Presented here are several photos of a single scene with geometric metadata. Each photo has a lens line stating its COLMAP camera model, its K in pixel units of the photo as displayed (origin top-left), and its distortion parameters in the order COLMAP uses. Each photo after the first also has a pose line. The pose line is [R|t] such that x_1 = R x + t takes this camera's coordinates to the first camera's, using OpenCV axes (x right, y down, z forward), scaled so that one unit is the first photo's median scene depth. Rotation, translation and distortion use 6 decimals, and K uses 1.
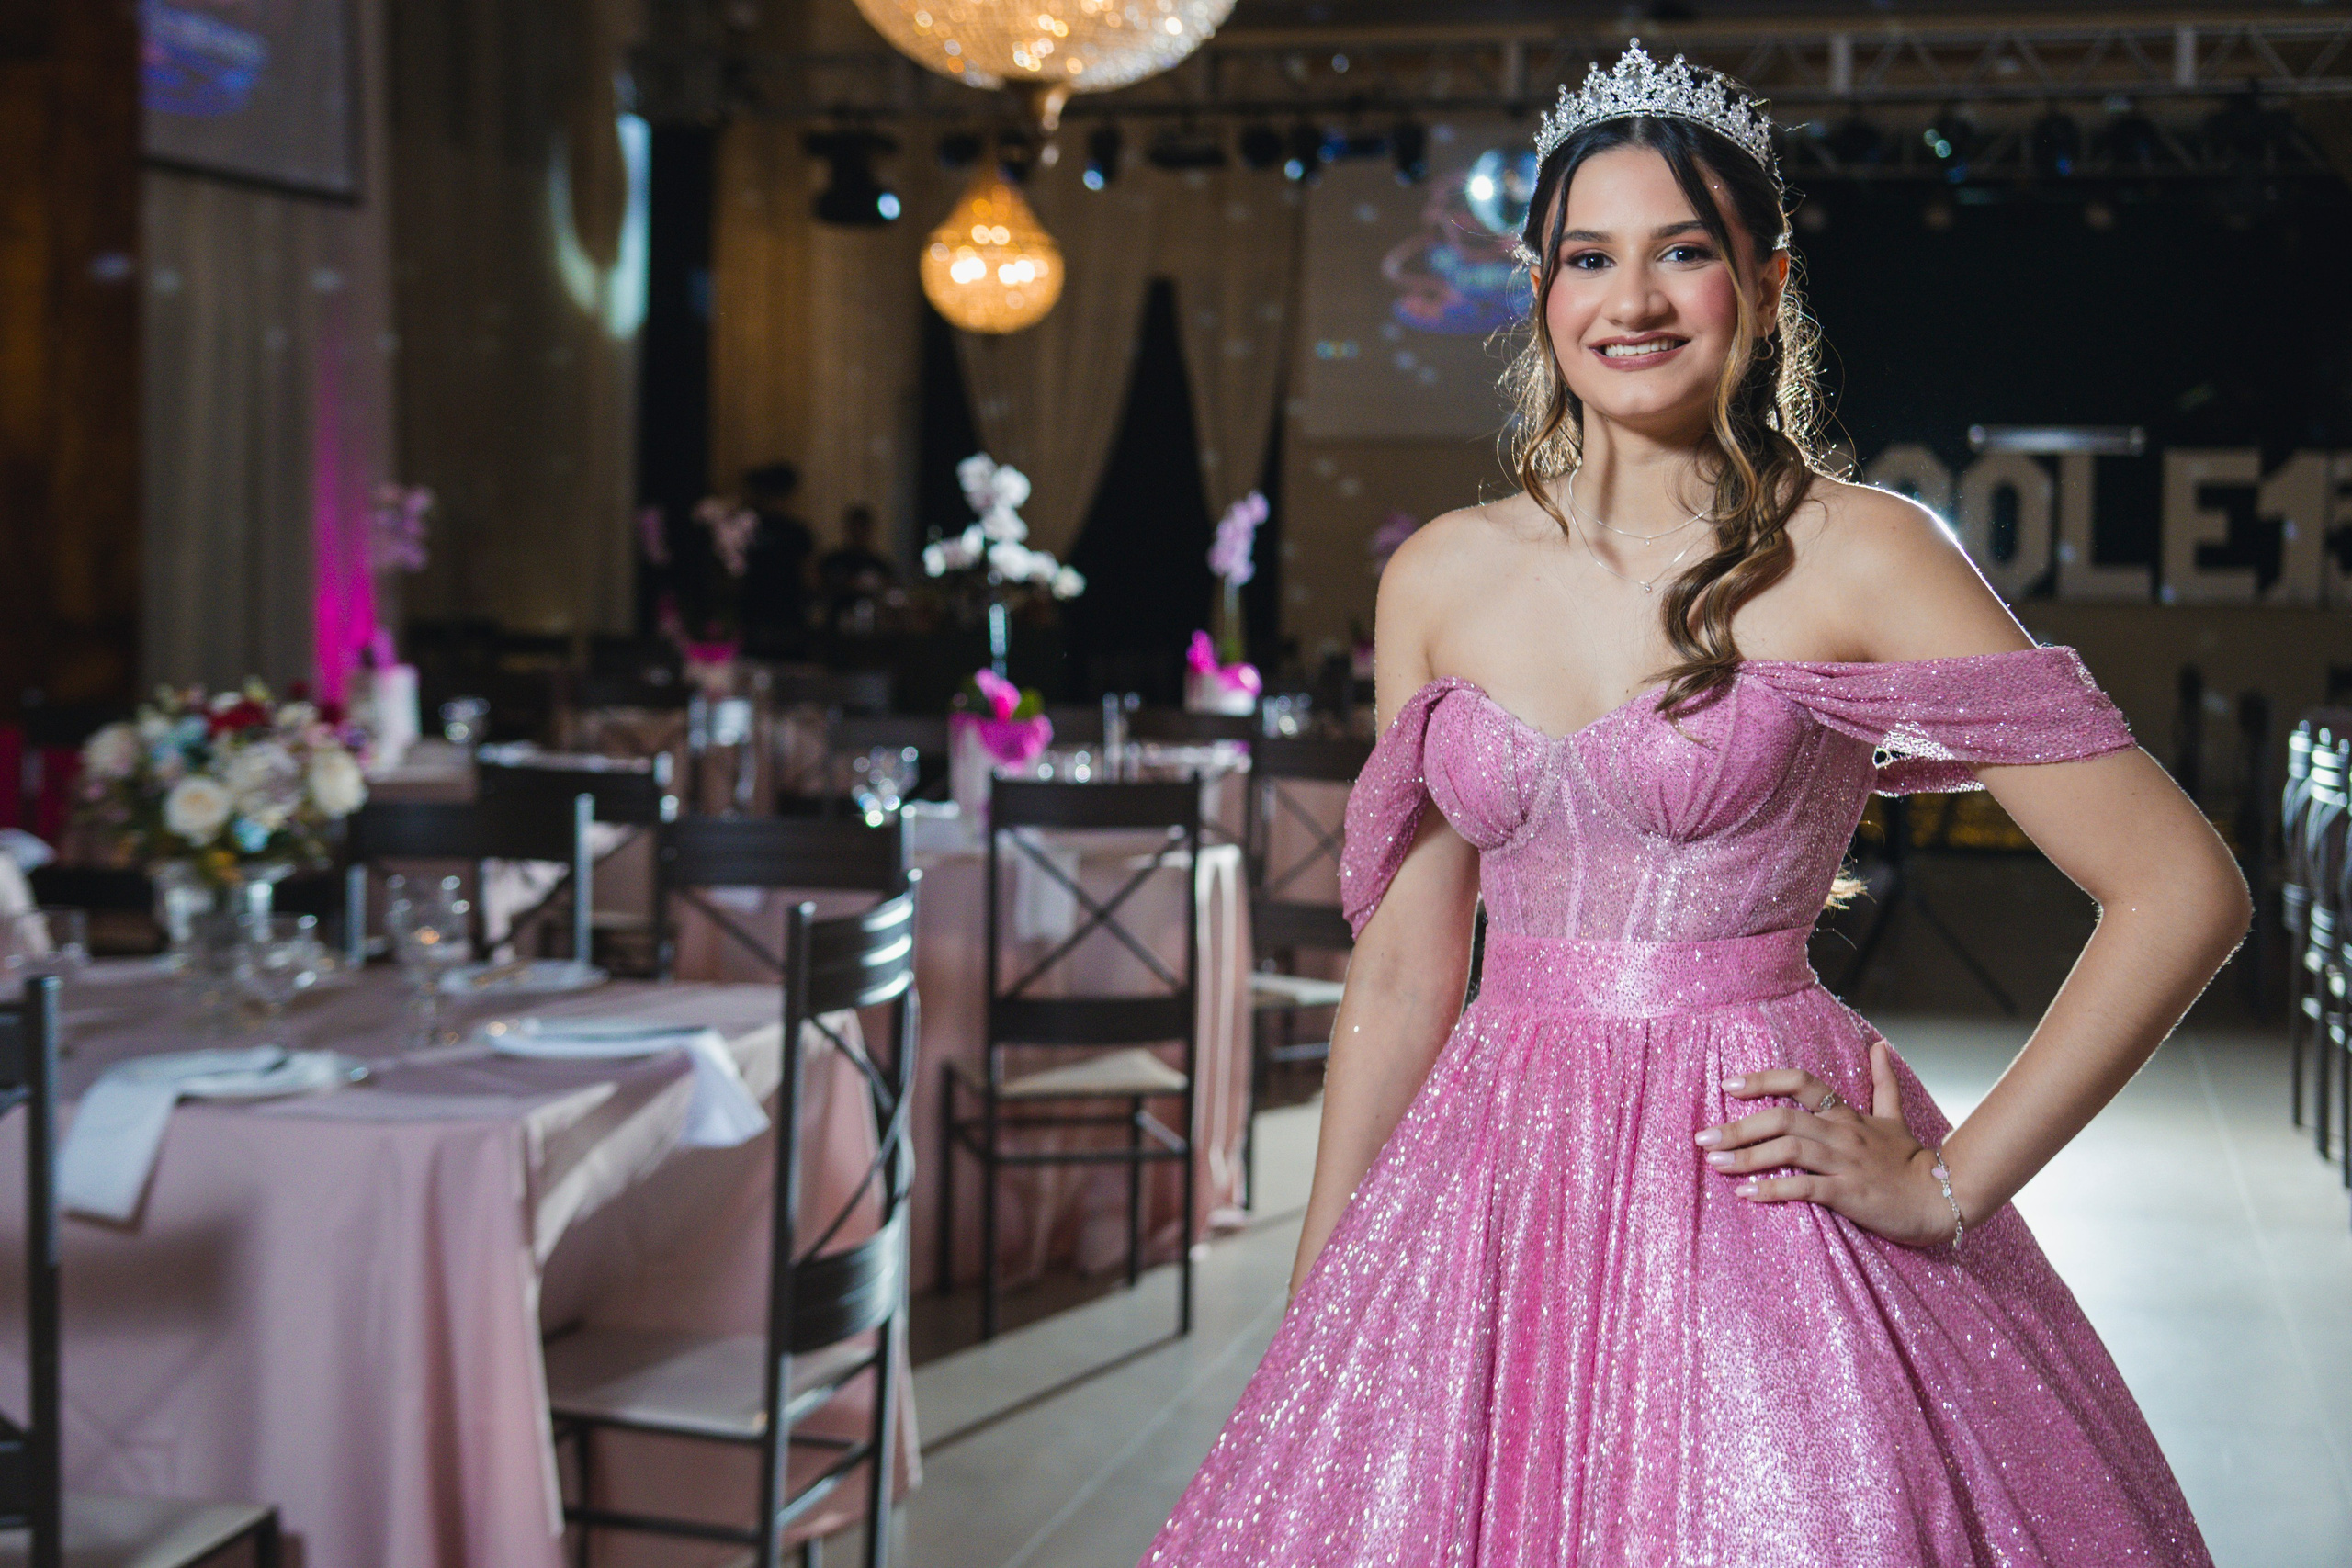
lens RADIAL K [[3404.4, 0, 1173.0], [0, 3404.4, 800.8], [0, 0, 1]] dist [0.015791, 0.000000]
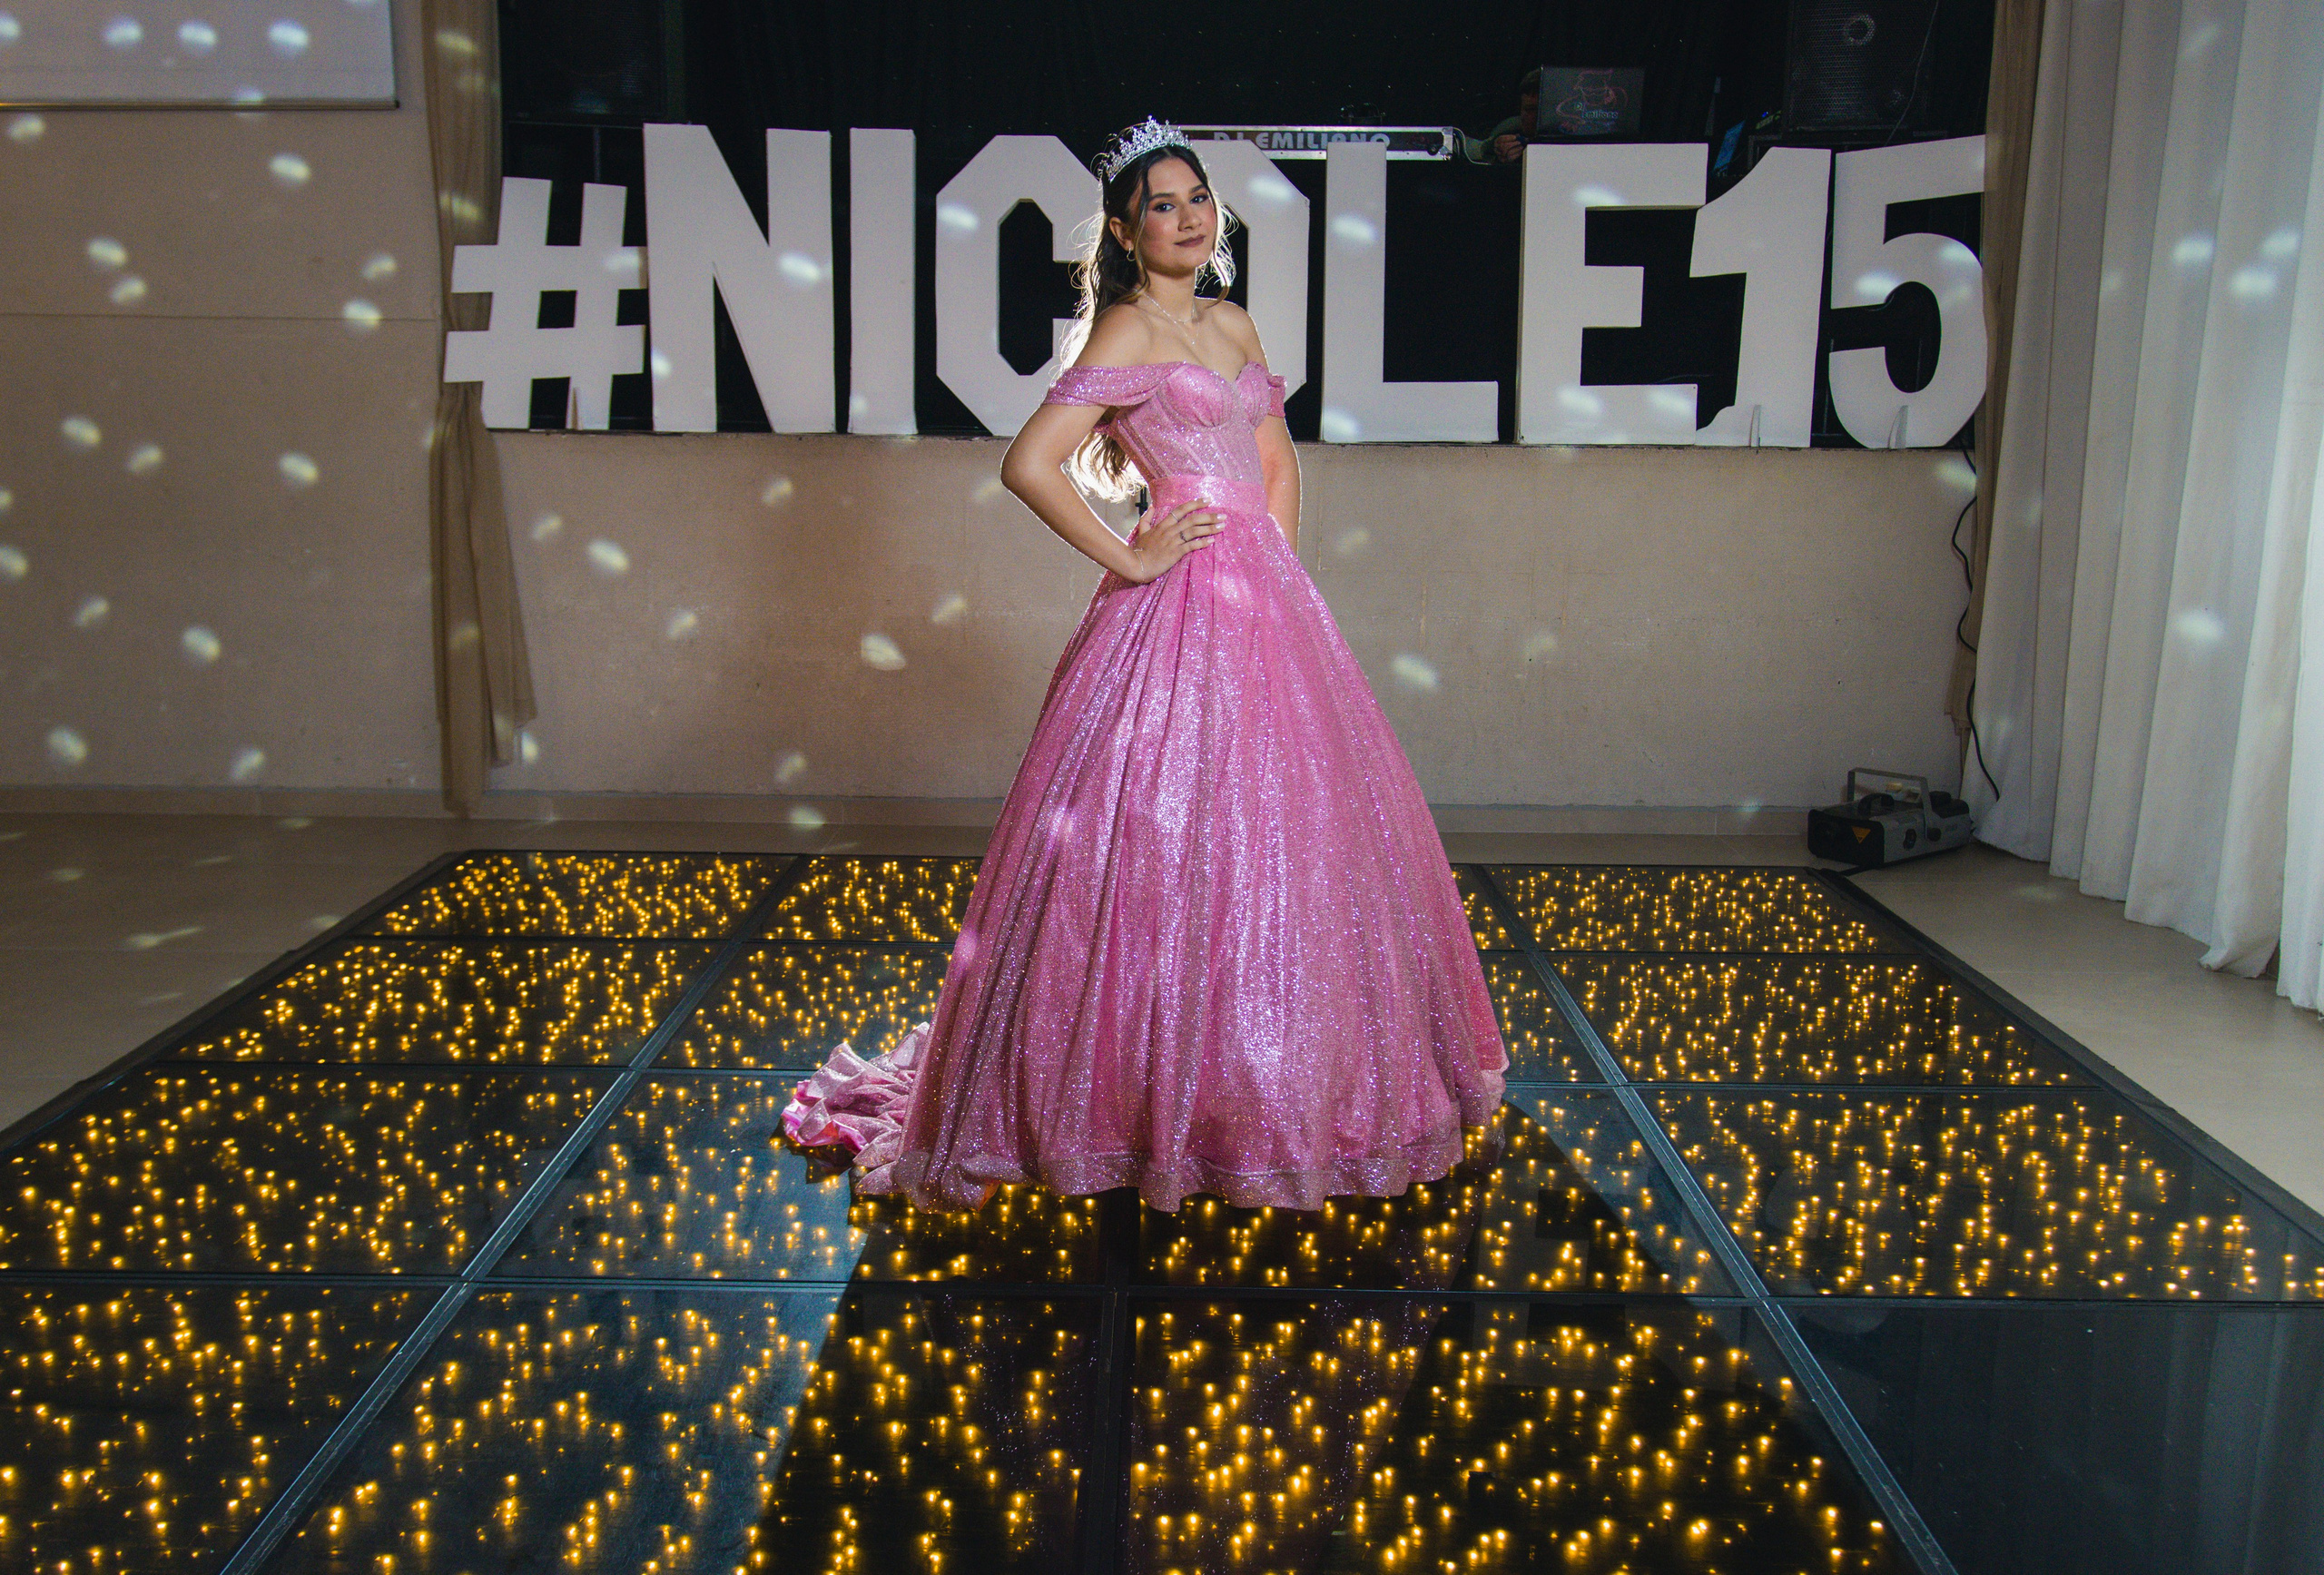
lens RADIAL K [[2094.8, 0, 1159.3], [0, 2094.8, 787.6], [0, 0, 1]] dist [0.014544, -0.011938]
pose [[0.979116, -0.044694, 0.198330, 0.419928], [0.019476, 0.991670, 0.127326, -0.118788], [-0.202368, -0.120804, 0.971830, 1.704028]]
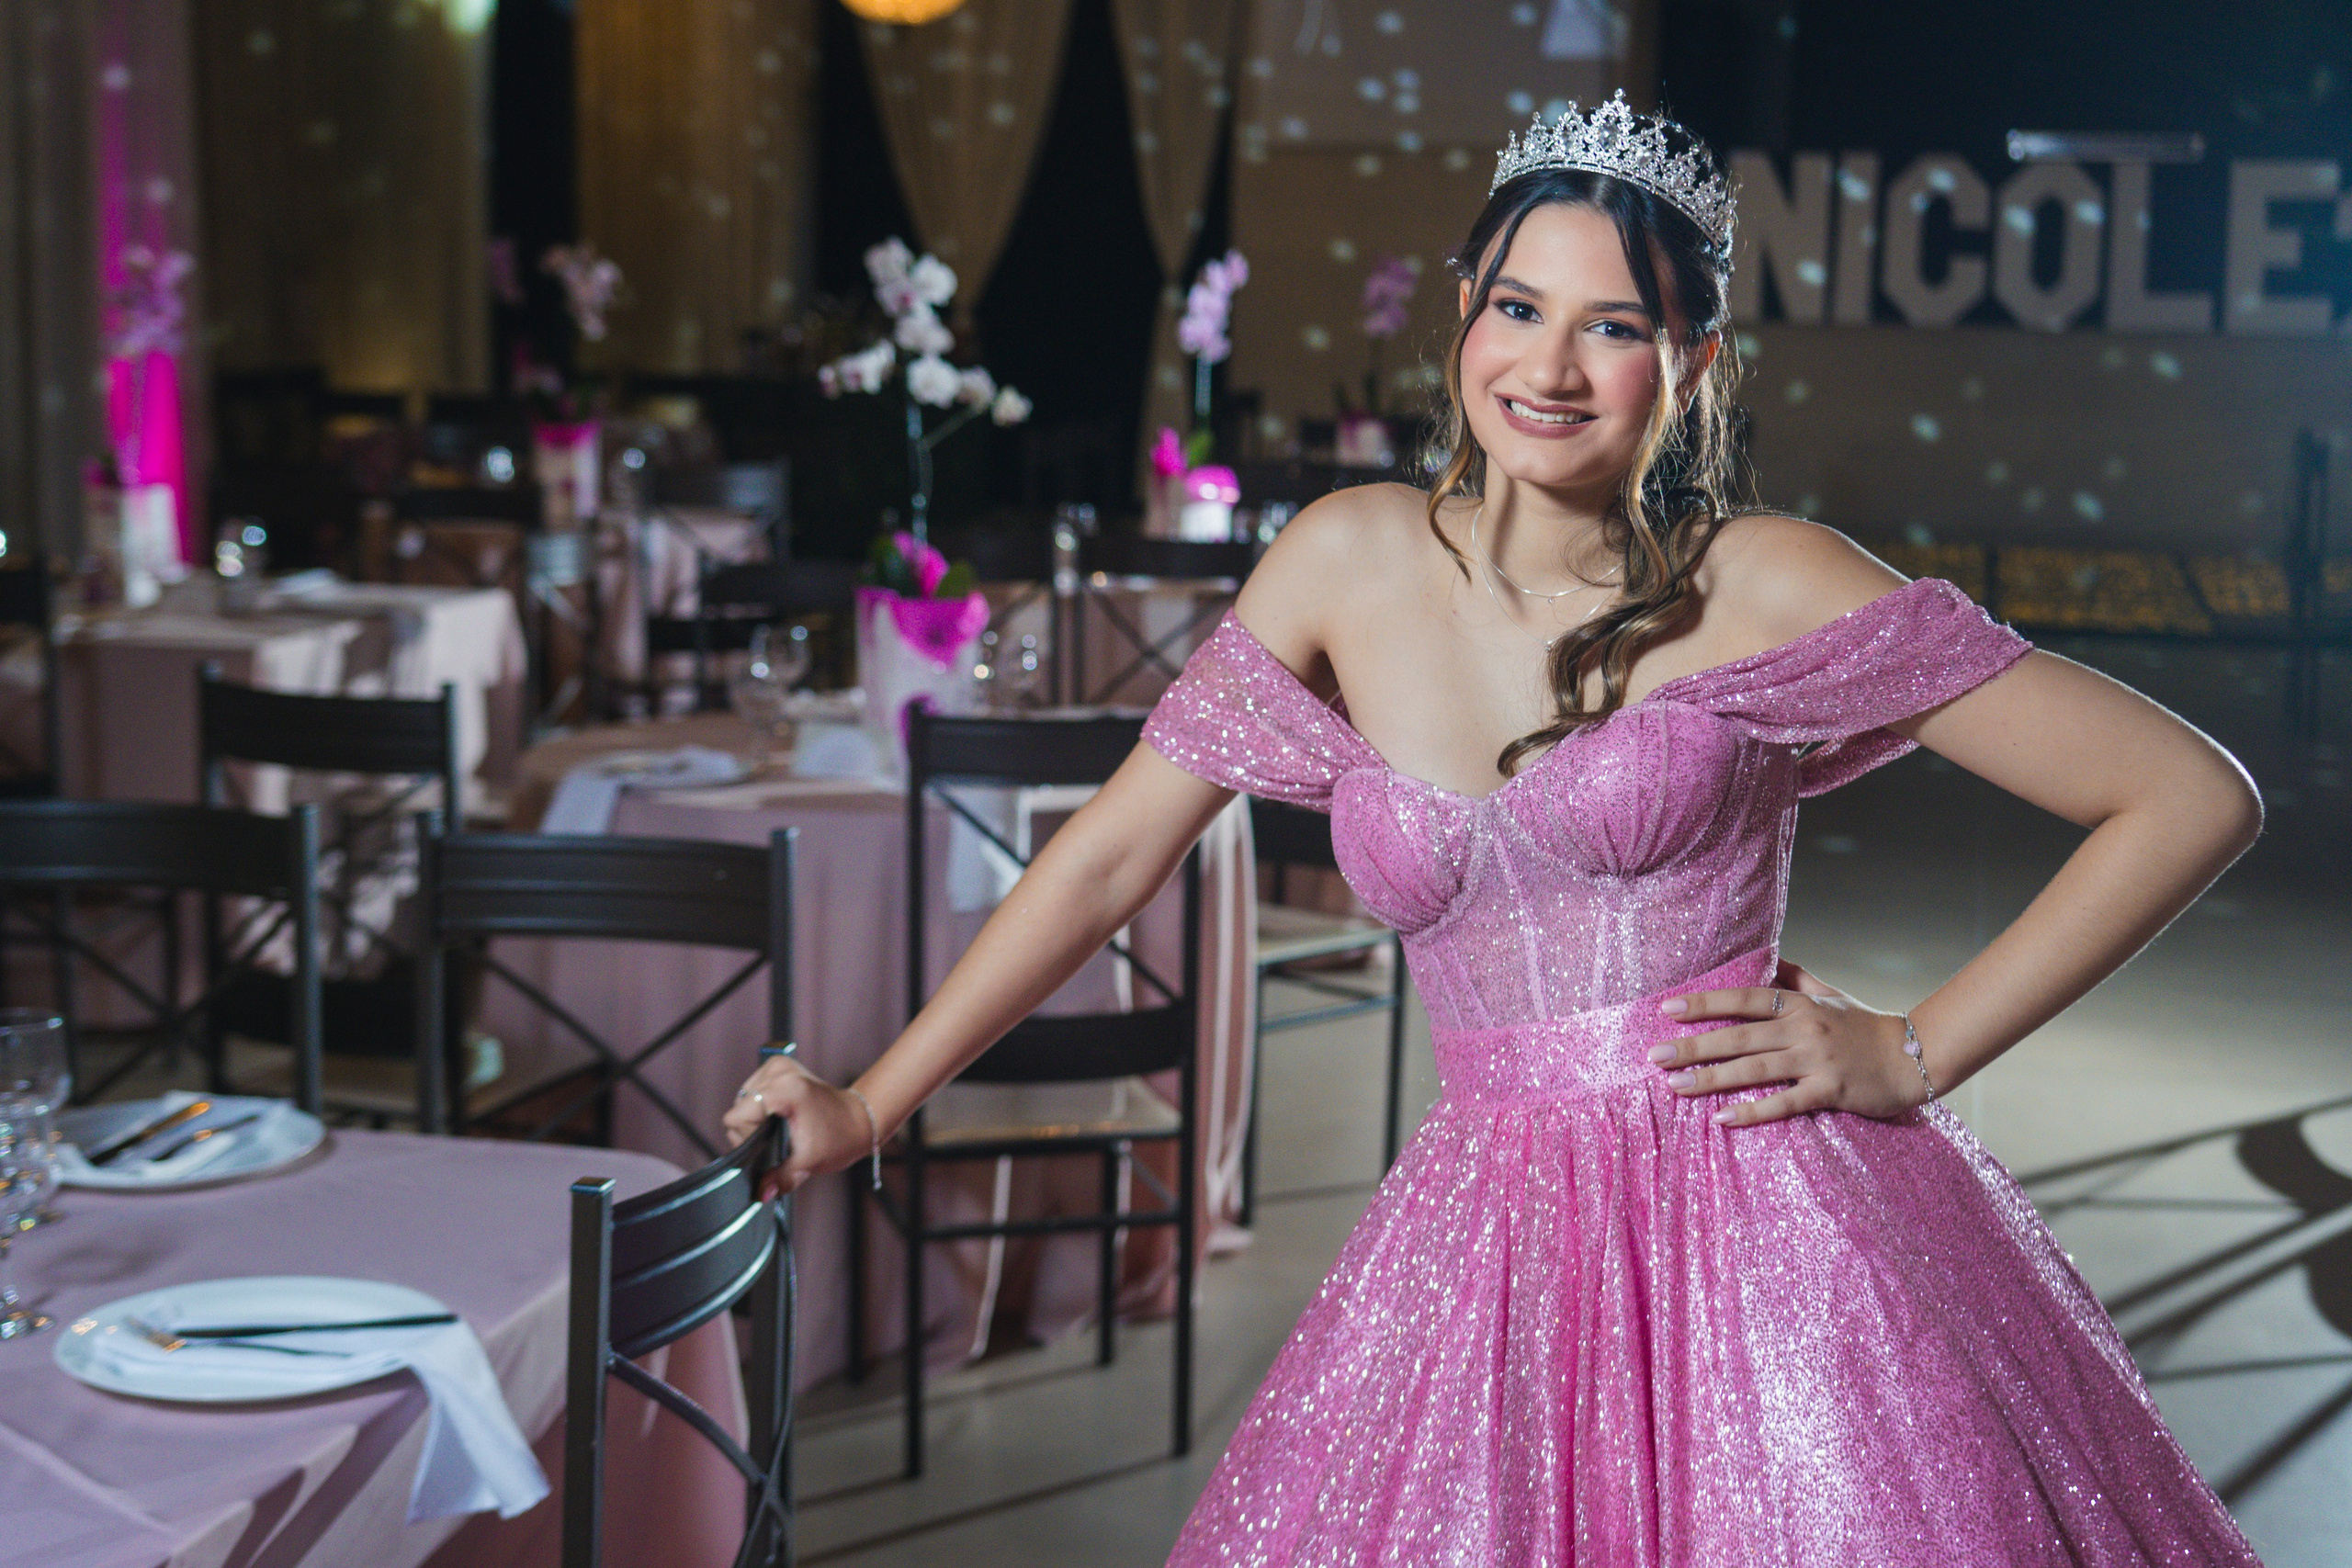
lens RADIAL K [[3629.7, 0, 1227.1], [0, 3629.7, 804.2], [0, 0, 1]] dist [0.014057, 0.000000]
pose [[0.999358, -0.006290, 0.035266, -0.008710], [0.003469, 0.996830, 0.079491, -0.029490], [-0.035654, -0.079318, 0.996212, 0.138789]]
